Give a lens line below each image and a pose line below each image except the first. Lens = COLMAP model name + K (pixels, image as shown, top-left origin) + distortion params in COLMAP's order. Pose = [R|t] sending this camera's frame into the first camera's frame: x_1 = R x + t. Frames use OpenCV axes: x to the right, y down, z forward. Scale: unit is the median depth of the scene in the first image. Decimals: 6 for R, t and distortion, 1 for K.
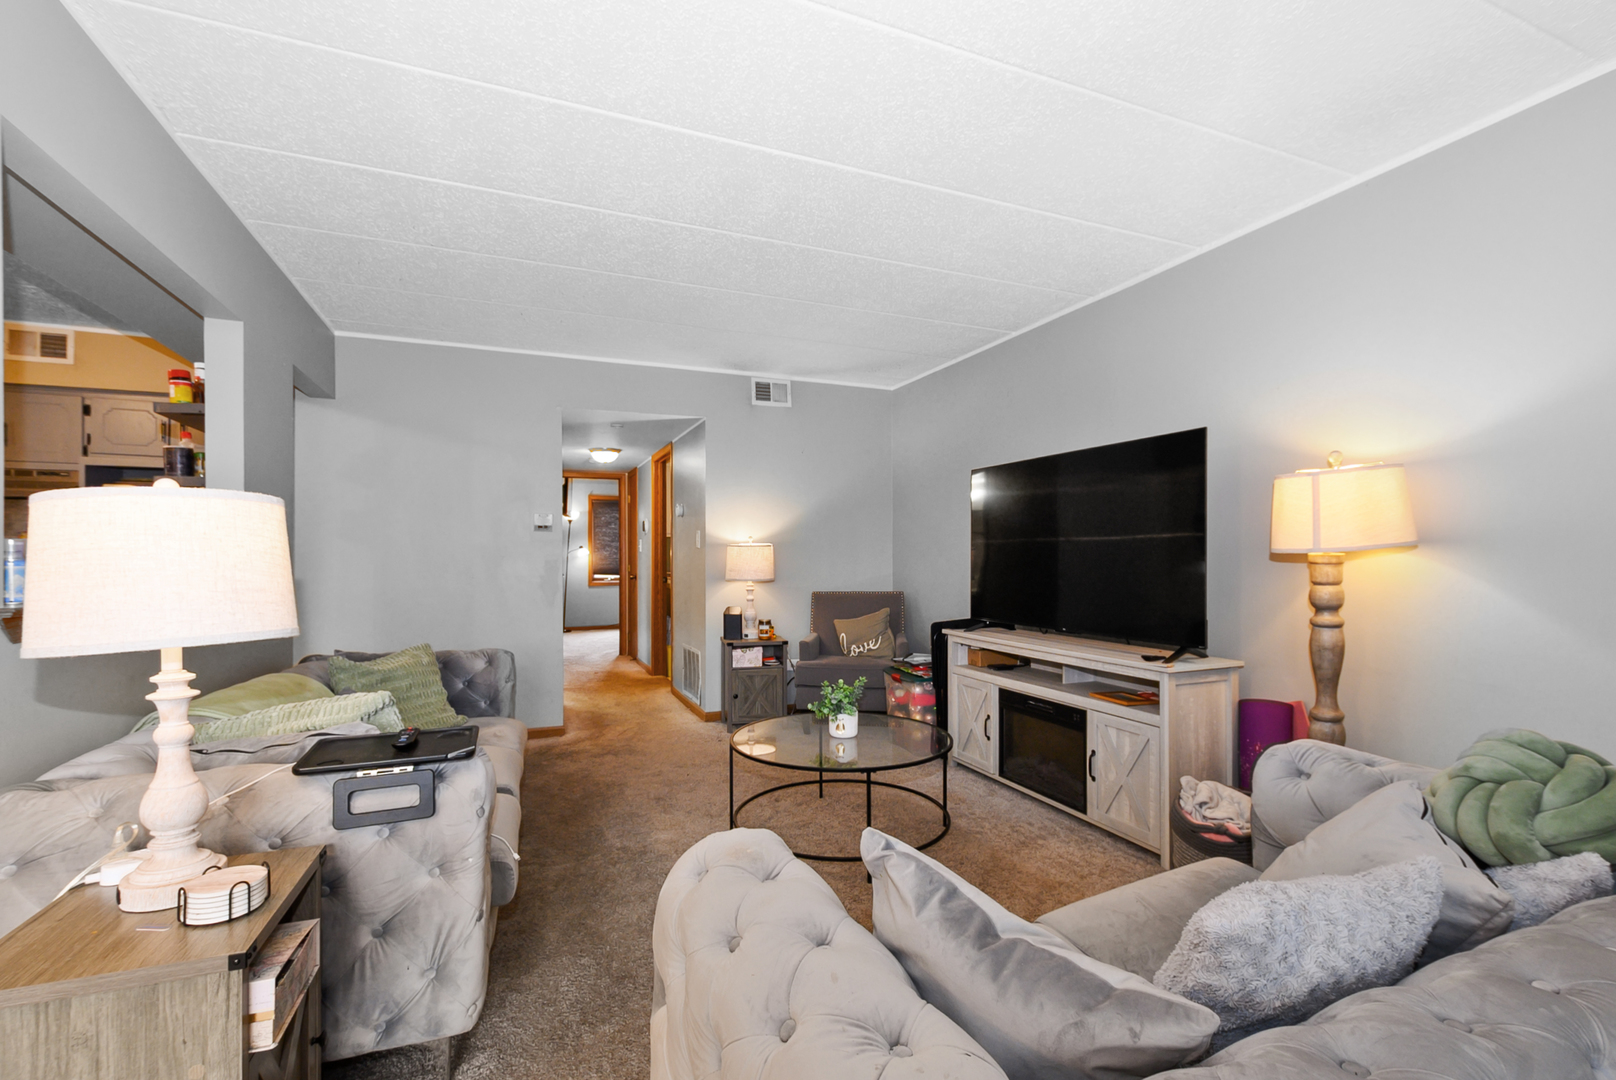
lens RADIAL K [[706.8, 0, 836.8], [0, 706.8, 556.2], [0, 0, 1]] dist [0.000741, -0.001940]
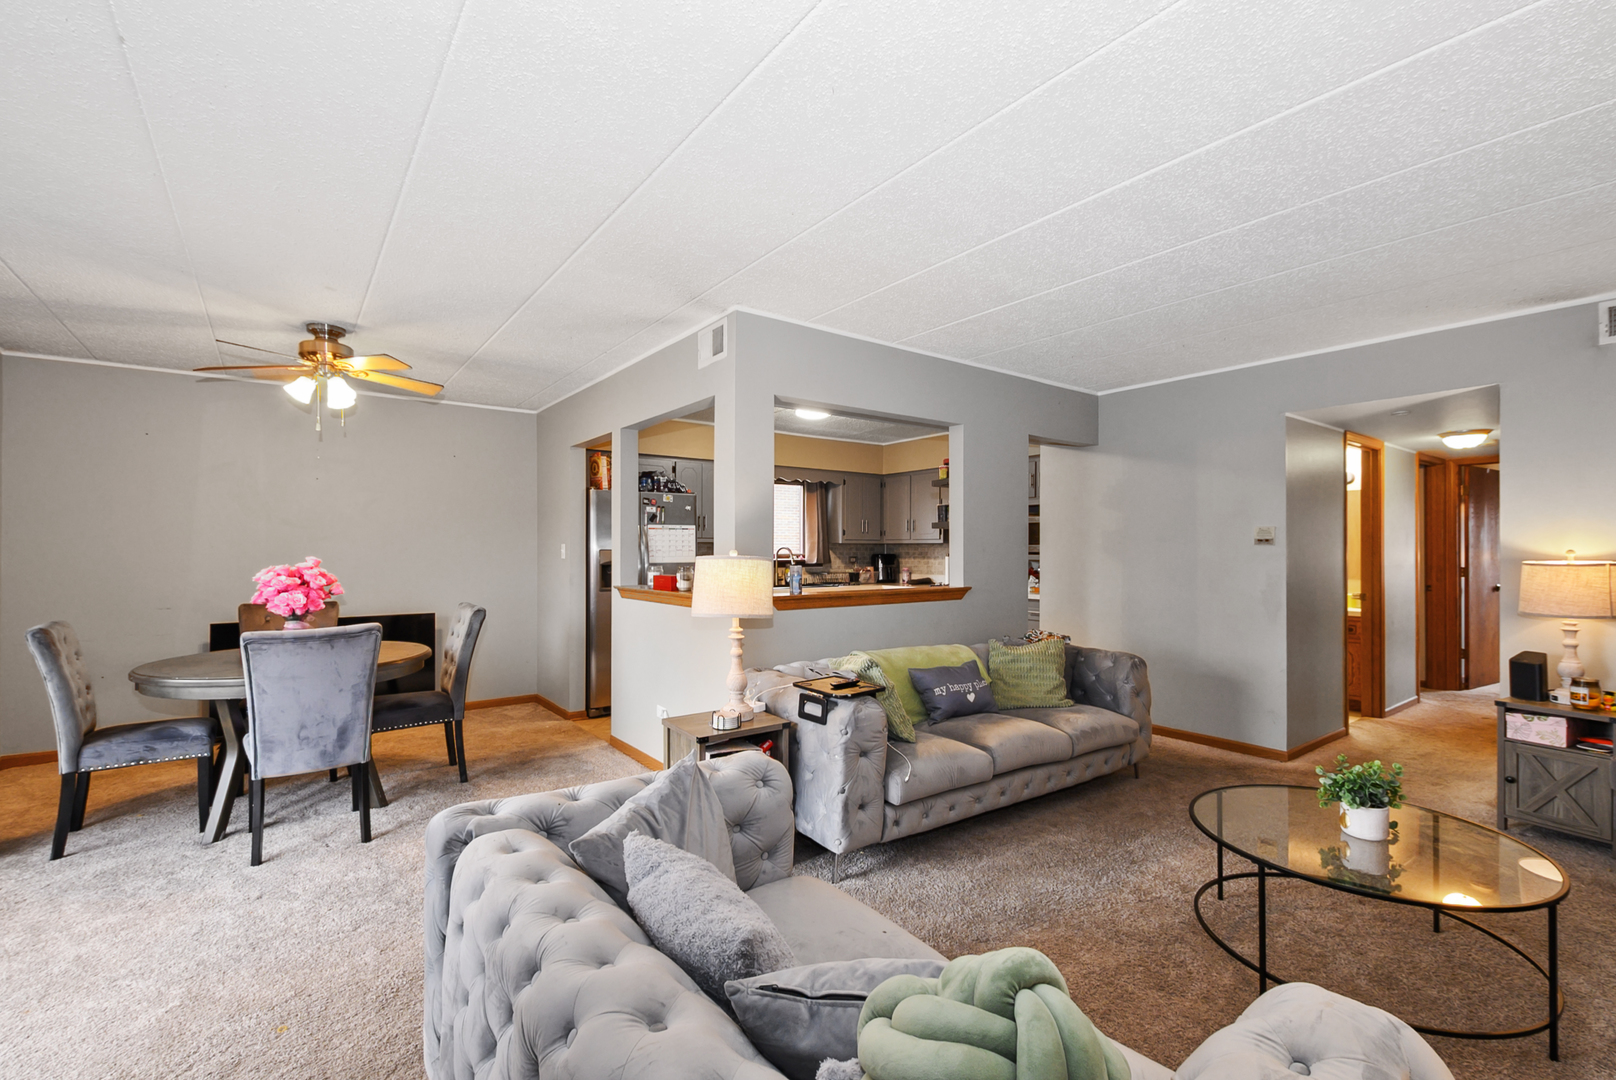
lens RADIAL K [[706.8, 0, 820.6], [0, 706.8, 543.2], [0, 0, 1]] dist [0.000741, -0.001940]
pose [[0.240469, -0.003644, -0.970650, 0.376270], [-0.005309, 0.999973, -0.005070, -0.029041], [0.970642, 0.006372, 0.240444, 0.171524]]
